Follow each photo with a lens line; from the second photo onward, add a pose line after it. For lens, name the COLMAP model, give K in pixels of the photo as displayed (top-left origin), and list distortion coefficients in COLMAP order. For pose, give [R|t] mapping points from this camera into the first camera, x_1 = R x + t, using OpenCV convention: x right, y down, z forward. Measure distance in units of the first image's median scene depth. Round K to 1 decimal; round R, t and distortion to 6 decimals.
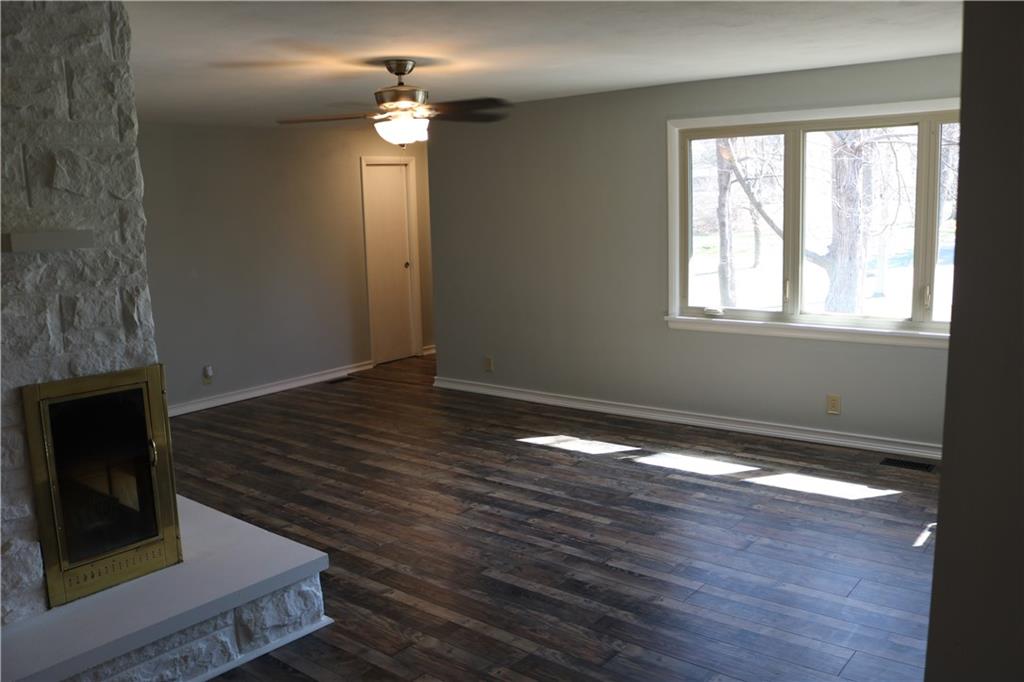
lens RADIAL K [[842.7, 0, 512.0], [0, 842.7, 341.0], [0, 0, 1]] dist [-0.105115, 0.010292]
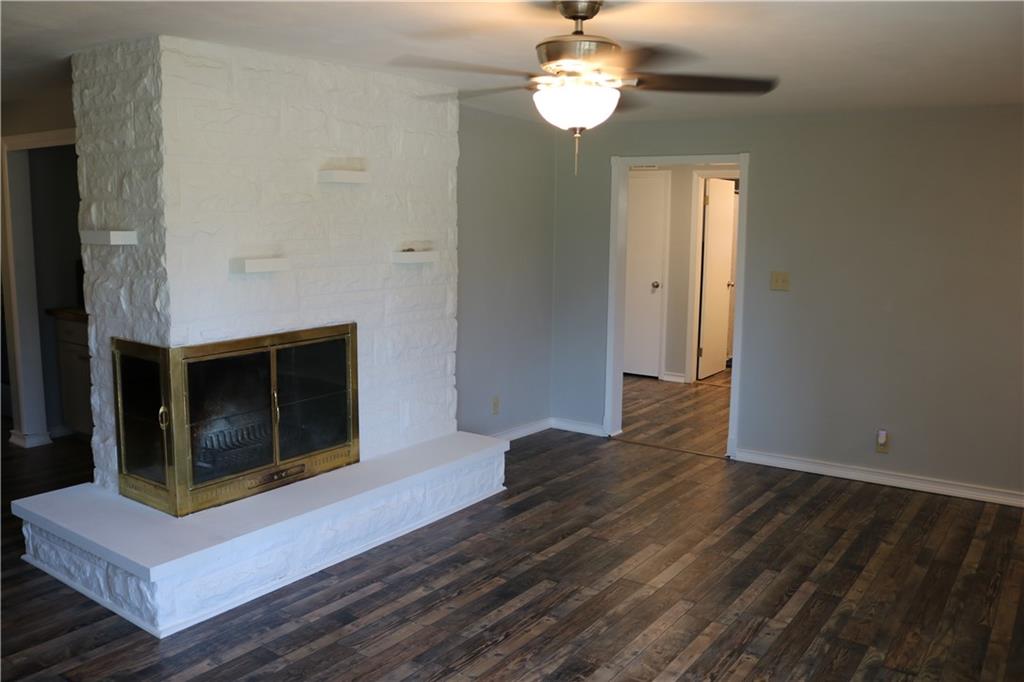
lens RADIAL K [[842.7, 0, 512.0], [0, 842.7, 341.0], [0, 0, 1]] dist [-0.105115, 0.010292]
pose [[0.068246, 0.175695, -0.982076, 0.510406], [-0.172122, 0.971684, 0.161875, -0.171351], [0.982709, 0.157990, 0.096555, 0.908257]]
